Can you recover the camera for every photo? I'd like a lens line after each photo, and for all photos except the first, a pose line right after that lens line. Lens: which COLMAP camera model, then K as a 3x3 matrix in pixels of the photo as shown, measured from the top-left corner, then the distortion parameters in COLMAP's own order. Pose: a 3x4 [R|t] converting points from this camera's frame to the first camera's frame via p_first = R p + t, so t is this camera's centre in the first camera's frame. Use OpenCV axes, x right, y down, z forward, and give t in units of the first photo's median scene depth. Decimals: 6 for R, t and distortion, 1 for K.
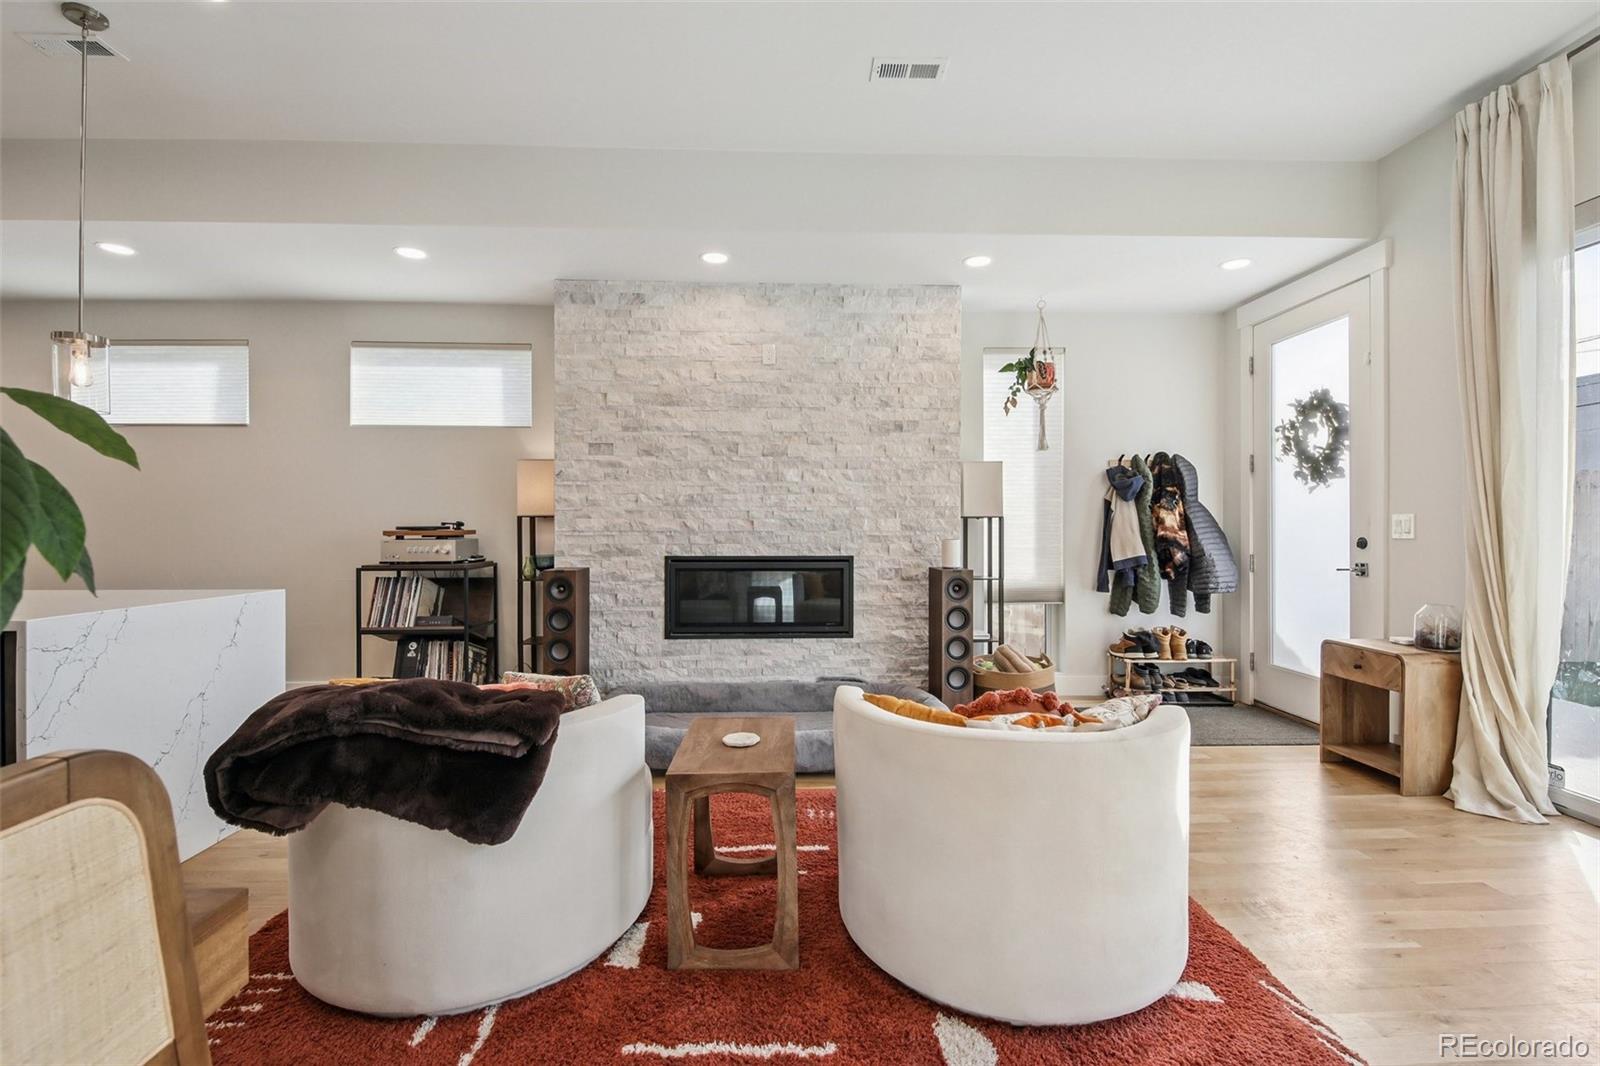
lens RADIAL K [[700.7, 0, 799.1], [0, 700.7, 528.5], [0, 0, 1]] dist [0.006864, -0.006299]
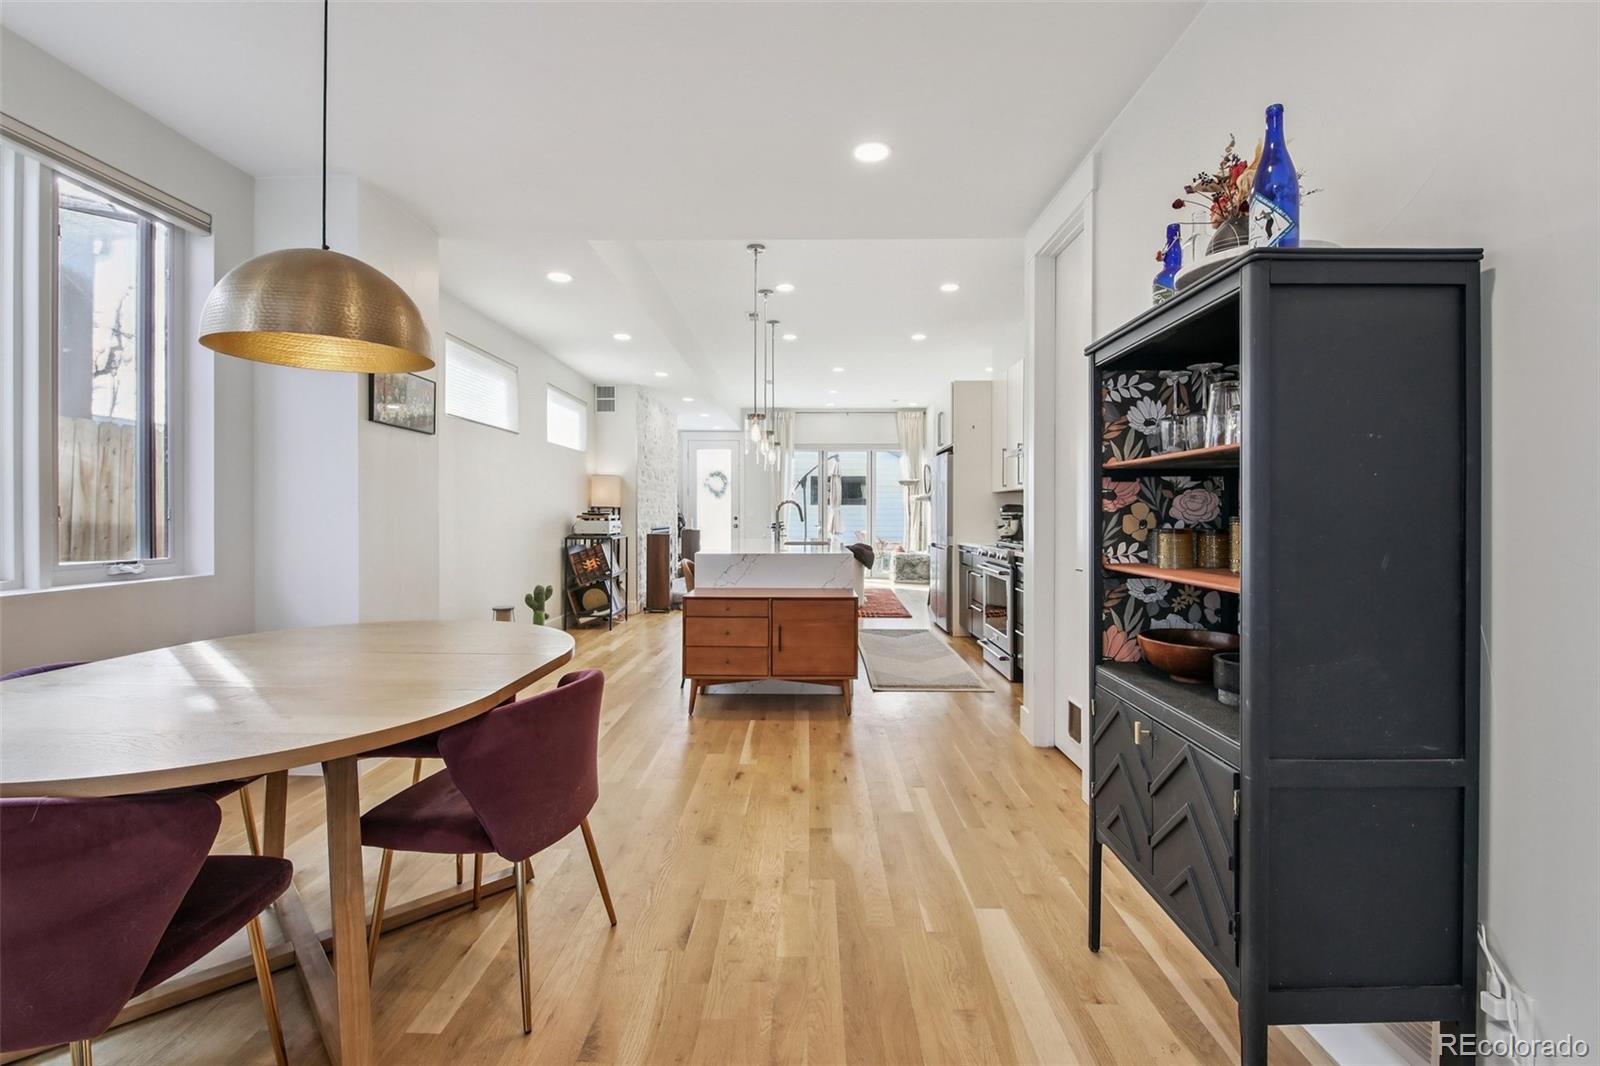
lens RADIAL K [[700.7, 0, 798.0], [0, 700.7, 519.3], [0, 0, 1]] dist [0.006864, -0.006299]
pose [[0.053281, -0.007511, 0.998551, -2.243070], [0.001921, 0.999971, 0.007419, 0.001074], [-0.998578, 0.001523, 0.053293, 0.459872]]
